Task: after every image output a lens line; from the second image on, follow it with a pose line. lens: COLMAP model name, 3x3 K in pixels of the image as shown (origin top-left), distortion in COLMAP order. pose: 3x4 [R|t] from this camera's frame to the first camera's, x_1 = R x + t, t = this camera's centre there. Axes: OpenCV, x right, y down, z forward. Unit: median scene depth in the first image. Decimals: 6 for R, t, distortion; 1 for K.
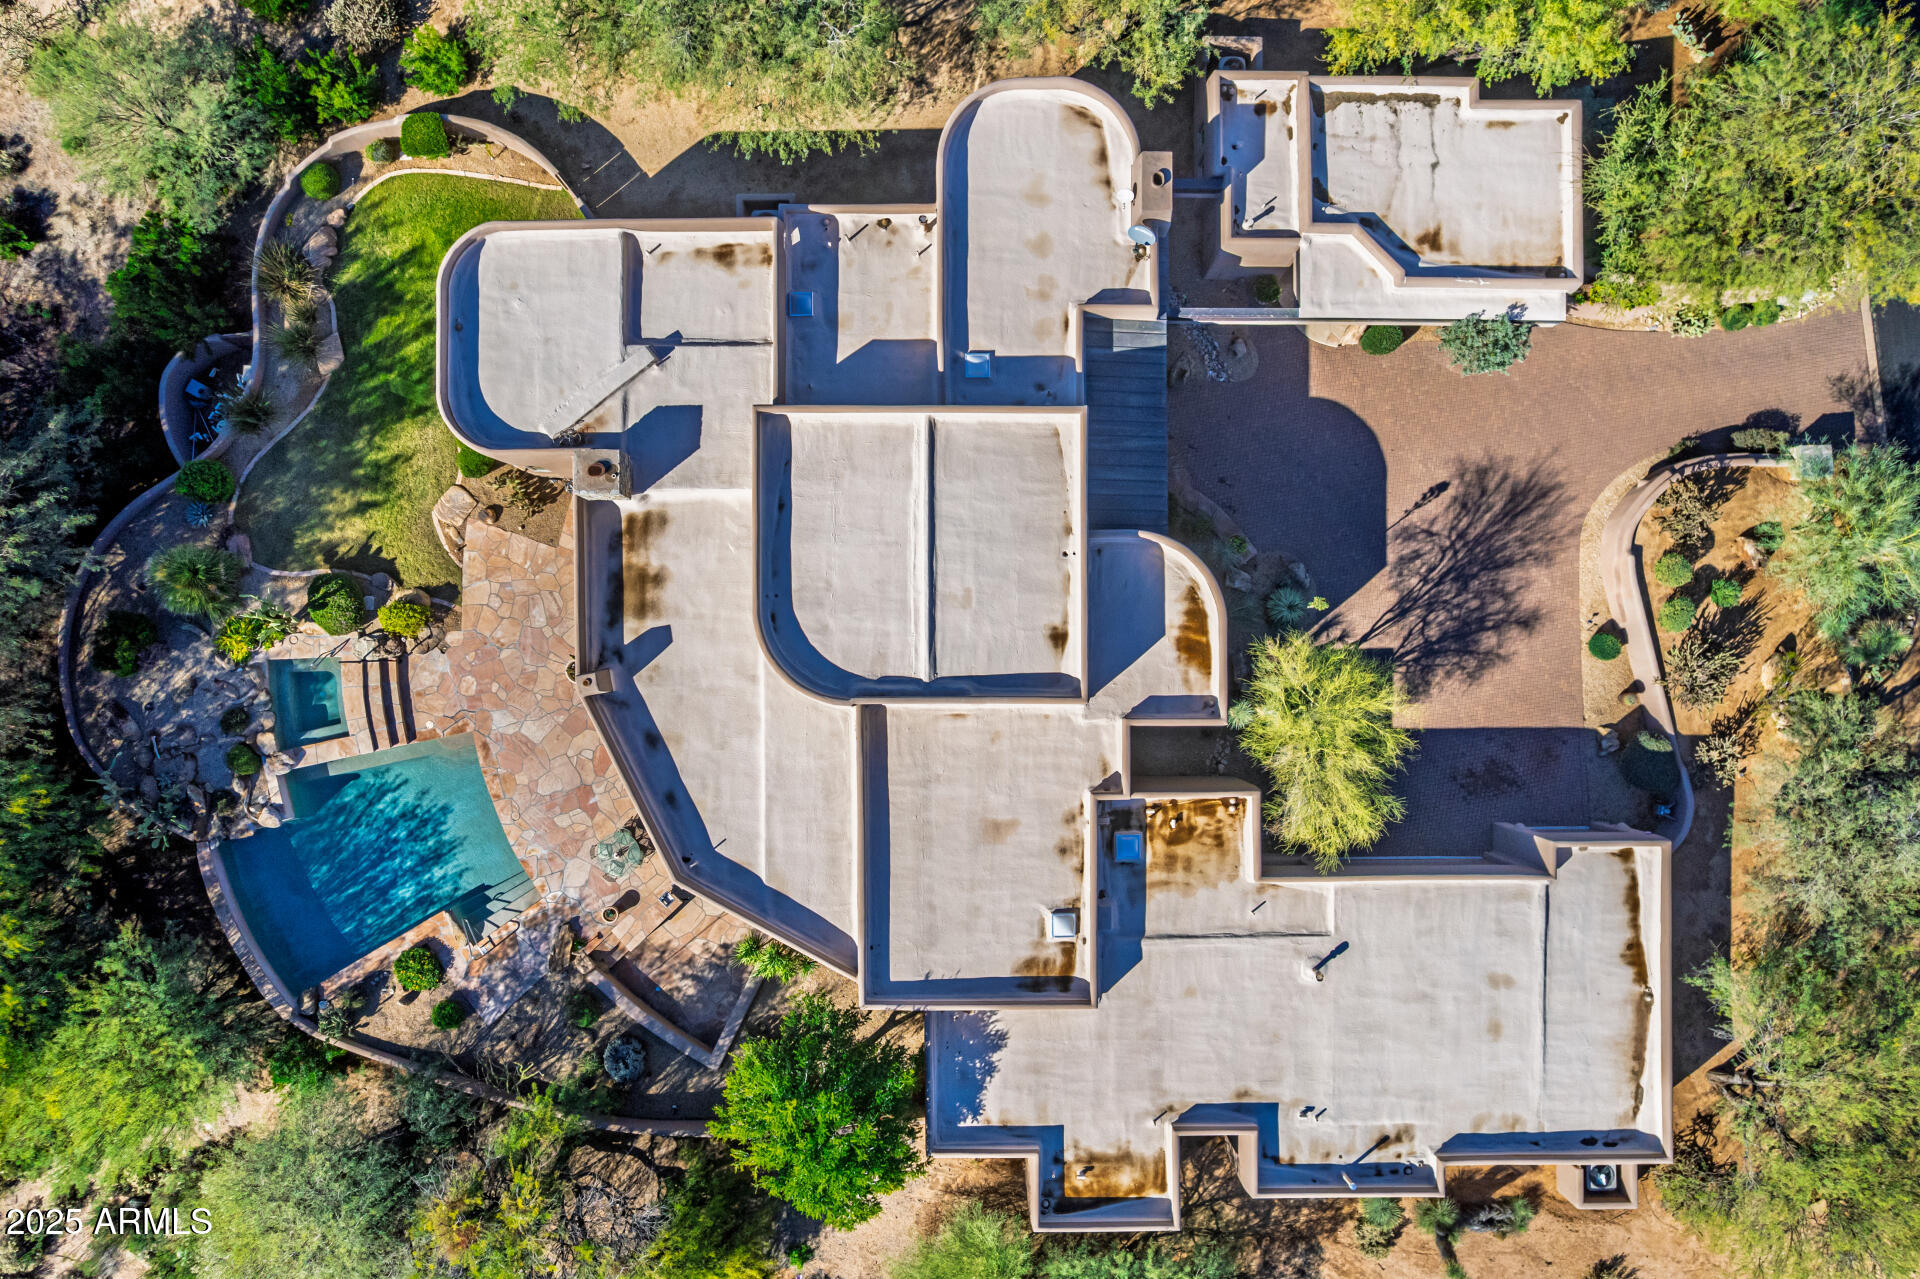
lens RADIAL K [[1244.2, 0, 966.4], [0, 1244.2, 656.0], [0, 0, 1]] dist [-0.083582, 0.073646]
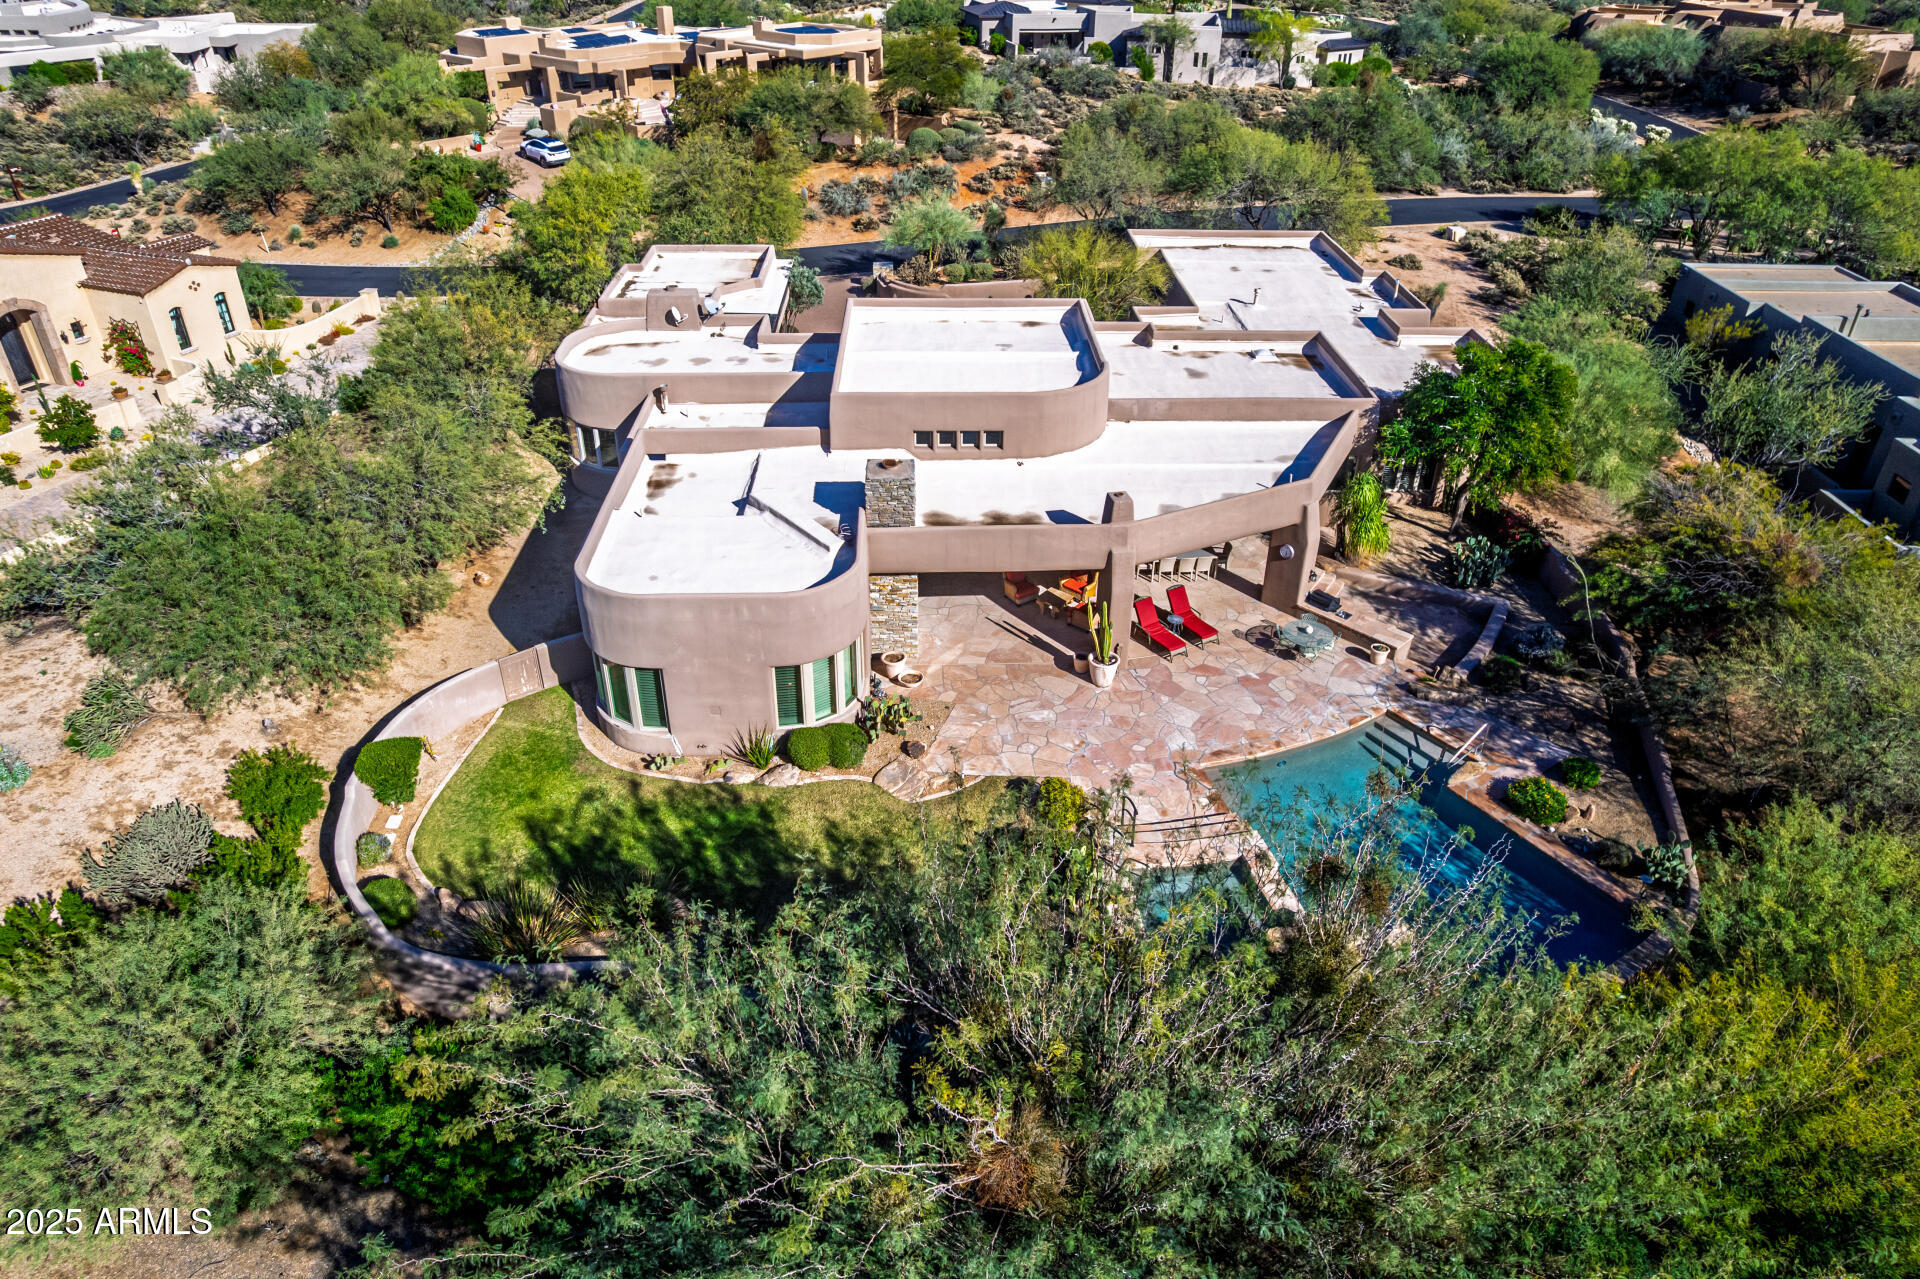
lens RADIAL K [[1274.4, 0, 960.0], [0, 1274.4, 639.5], [0, 0, 1]] dist [-0.071711, 0.063890]
pose [[-0.028583, -0.527236, 0.849238, -1.030294], [0.999442, -0.000389, 0.033397, -0.113555], [-0.017278, 0.849719, 0.526953, 0.532486]]
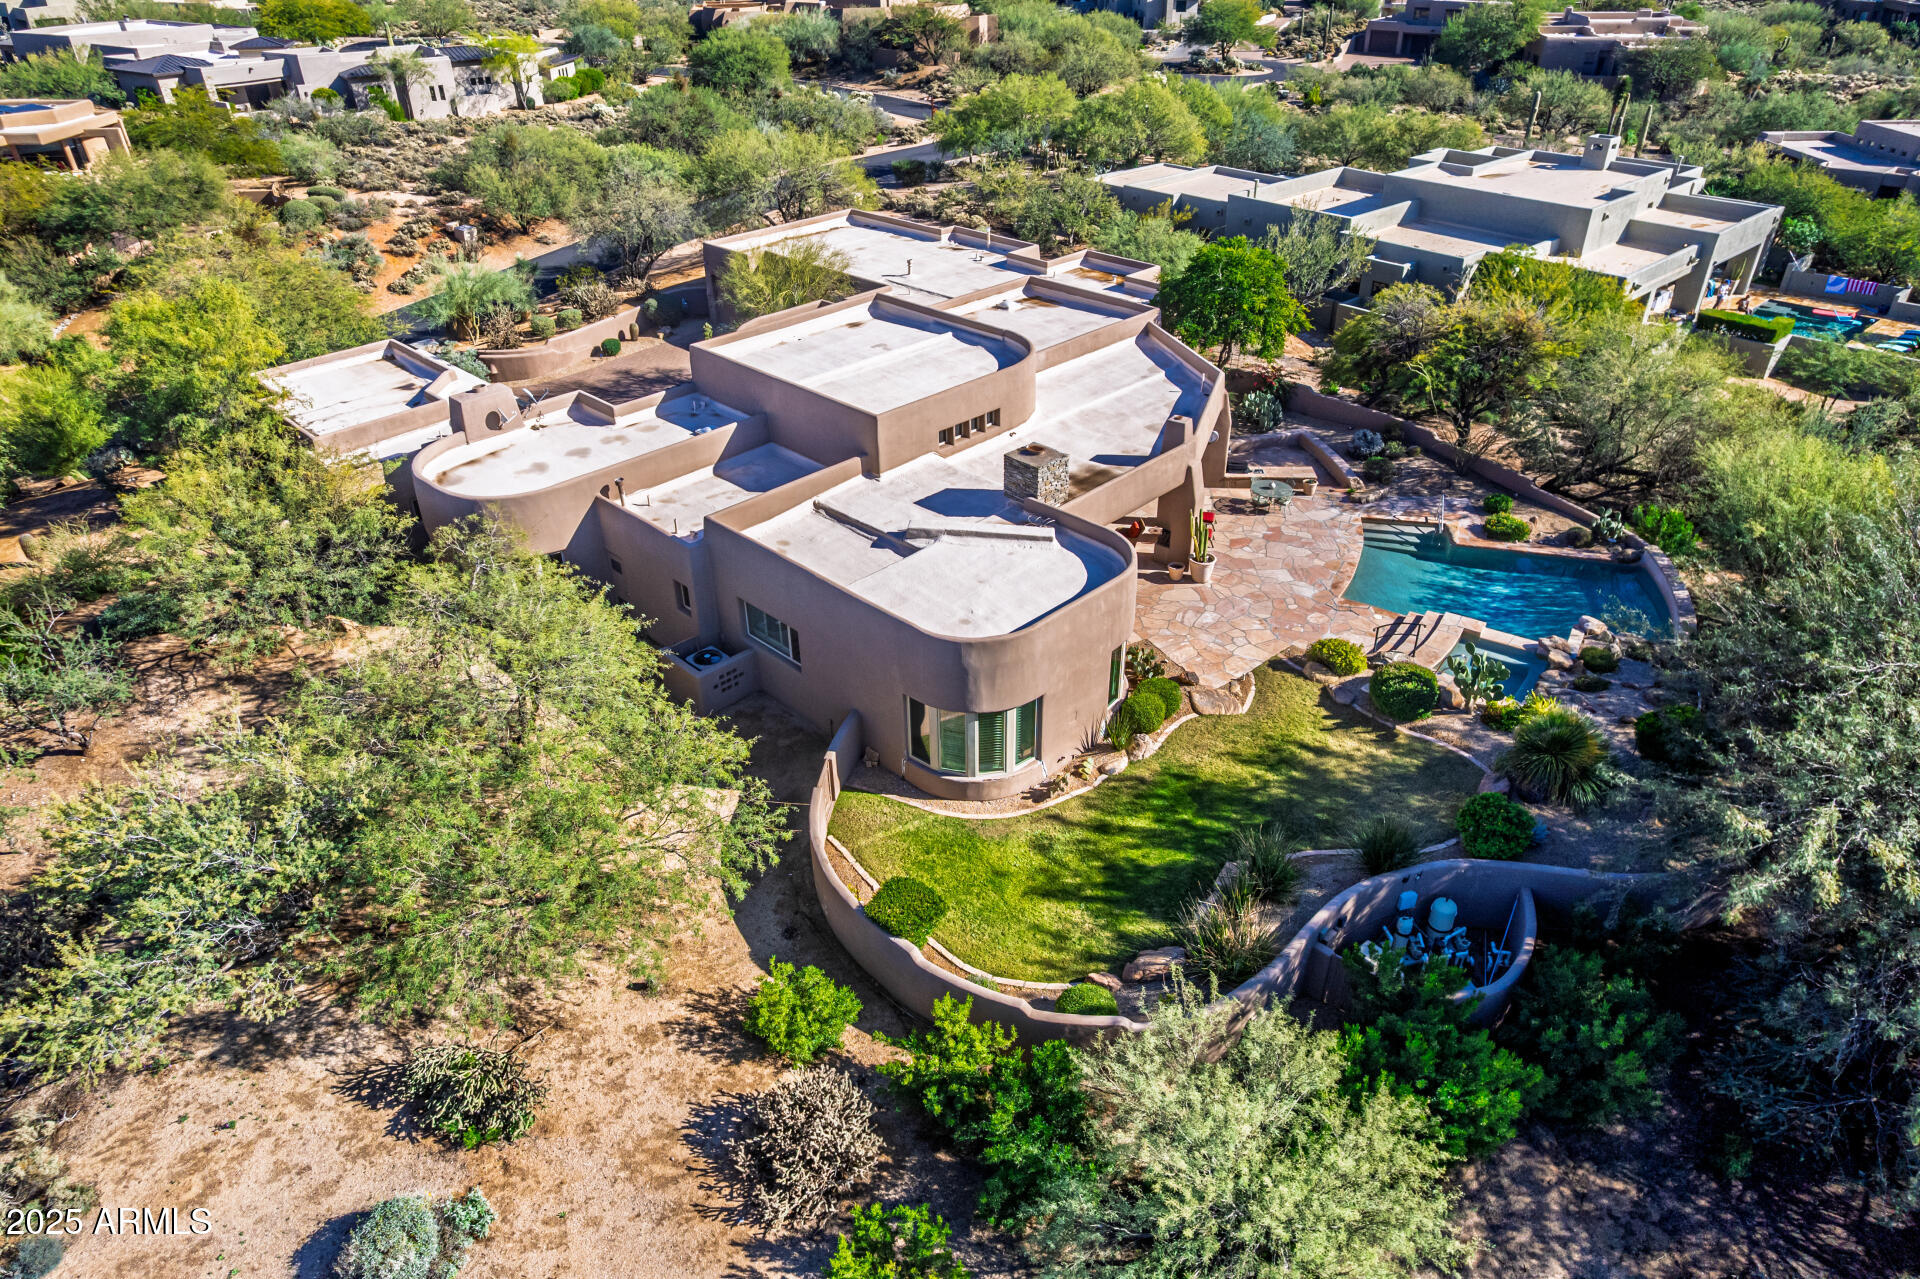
lens RADIAL K [[1225.1, 0, 960.1], [0, 1225.1, 651.5], [0, 0, 1]] dist [-0.071966, 0.060856]
pose [[-0.707860, -0.373401, 0.599589, -0.776316], [0.706333, -0.380667, 0.596814, -0.718039], [0.005393, 0.845970, 0.533204, 0.545961]]
